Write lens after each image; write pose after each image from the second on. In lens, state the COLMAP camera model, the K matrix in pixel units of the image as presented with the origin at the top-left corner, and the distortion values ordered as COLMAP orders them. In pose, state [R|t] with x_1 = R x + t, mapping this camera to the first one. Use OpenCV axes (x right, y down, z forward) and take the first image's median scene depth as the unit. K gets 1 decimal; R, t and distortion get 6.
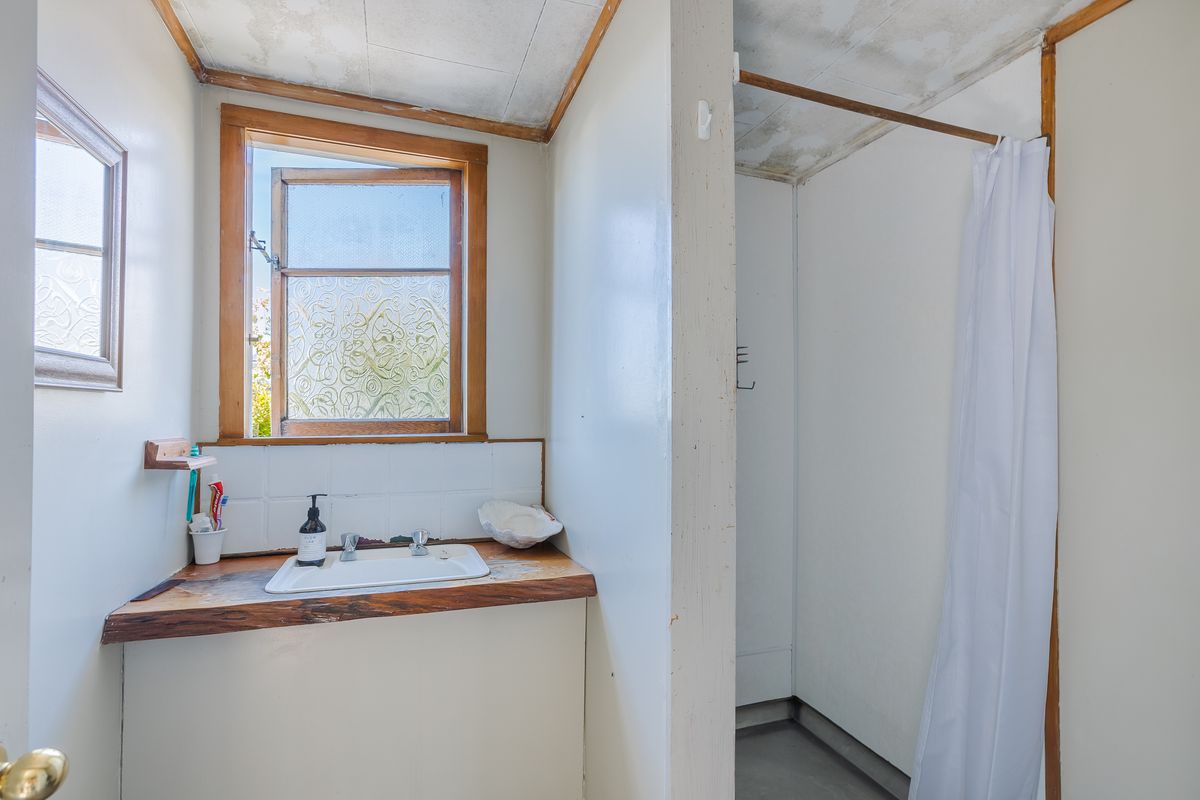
lens RADIAL K [[571.7, 0, 606.8], [0, 571.7, 404.2], [0, 0, 1]] dist [-0.019816, 0.000230]
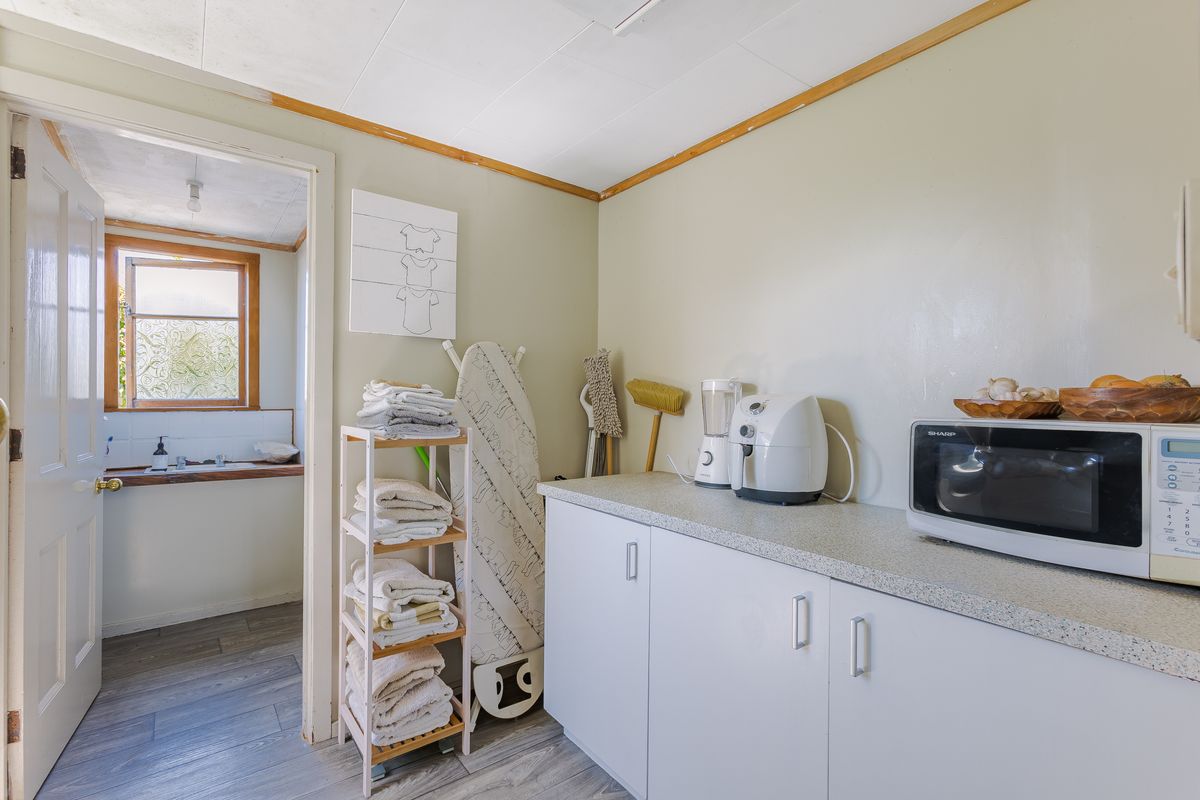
lens RADIAL K [[571.7, 0, 592.2], [0, 571.7, 401.0], [0, 0, 1]] dist [-0.019816, 0.000230]
pose [[0.962442, -0.001534, 0.271483, 0.335580], [-0.002313, 0.999901, 0.013851, 0.005004], [-0.271477, -0.013958, 0.962344, -1.103402]]
